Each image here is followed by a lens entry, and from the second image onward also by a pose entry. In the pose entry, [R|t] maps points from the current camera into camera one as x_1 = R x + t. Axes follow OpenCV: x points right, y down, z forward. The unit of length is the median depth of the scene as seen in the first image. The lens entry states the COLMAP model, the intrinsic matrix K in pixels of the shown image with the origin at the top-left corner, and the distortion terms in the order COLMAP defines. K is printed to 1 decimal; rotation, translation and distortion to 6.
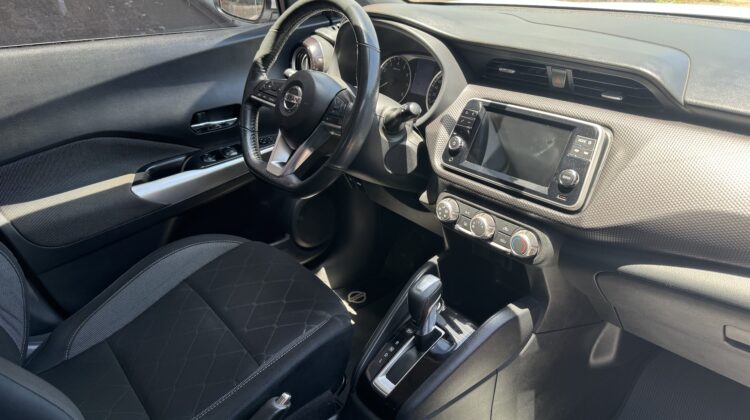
lens RADIAL K [[524.7, 0, 375.0], [0, 524.7, 210.0], [0, 0, 1]] dist [0.100877, -0.163593]
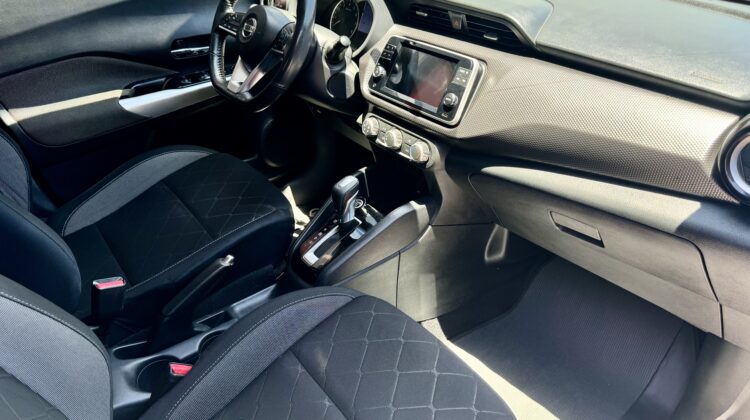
lens RADIAL K [[525.2, 0, 376.6], [0, 525.2, 200.3], [0, 0, 1]] dist [0.087292, -0.137193]
pose [[0.998866, 0.047449, 0.003861, 0.154878], [-0.047605, 0.996044, 0.075030, 0.078882], [-0.000285, -0.075129, 0.997174, -0.252059]]
